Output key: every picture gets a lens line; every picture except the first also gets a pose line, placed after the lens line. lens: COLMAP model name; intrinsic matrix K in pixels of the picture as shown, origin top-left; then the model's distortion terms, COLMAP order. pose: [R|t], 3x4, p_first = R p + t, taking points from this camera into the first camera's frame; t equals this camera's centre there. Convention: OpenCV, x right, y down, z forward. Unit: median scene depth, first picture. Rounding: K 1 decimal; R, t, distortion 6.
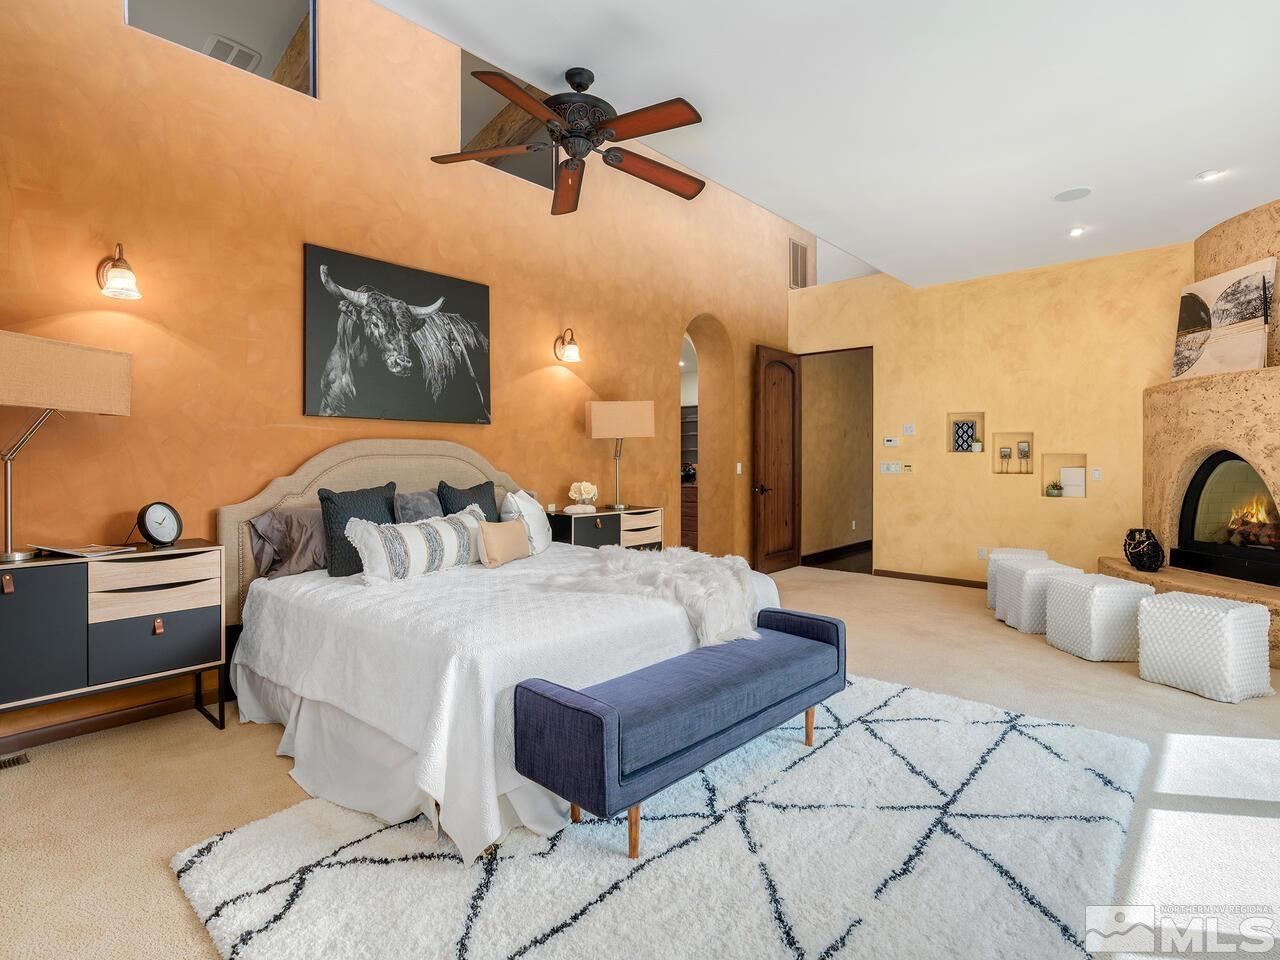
lens RADIAL K [[690.5, 0, 640.0], [0, 690.5, 480.0], [0, 0, 1]] dist [-0.005284, -0.000454]
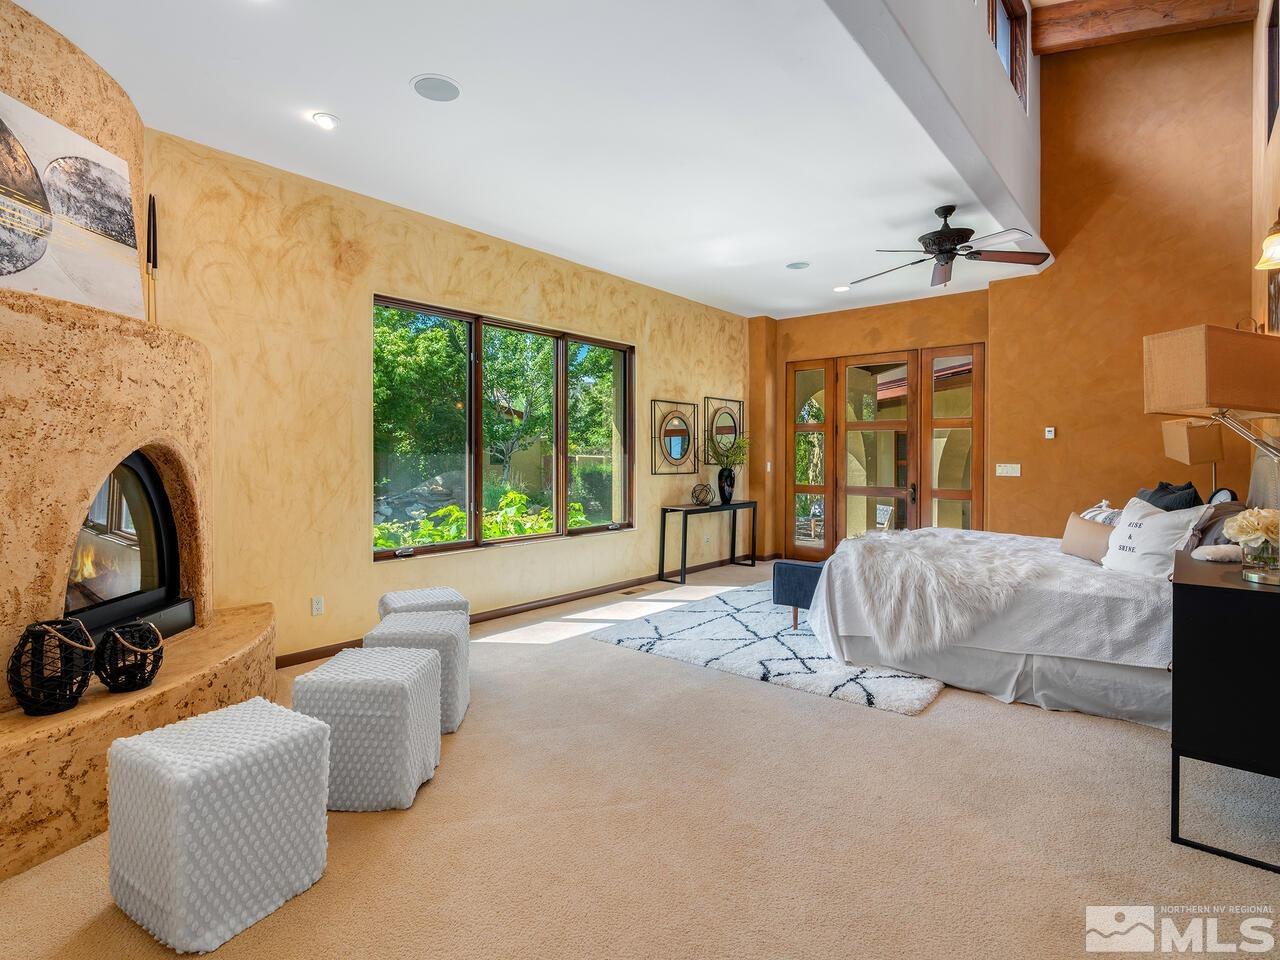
lens RADIAL K [[690.5, 0, 640.0], [0, 690.5, 480.0], [0, 0, 1]] dist [-0.005284, -0.000454]
pose [[-0.999303, 0.007539, -0.036568, 0.411517], [0.005373, 0.998245, 0.058970, -0.046669], [0.036949, 0.058733, -0.997590, 1.597375]]
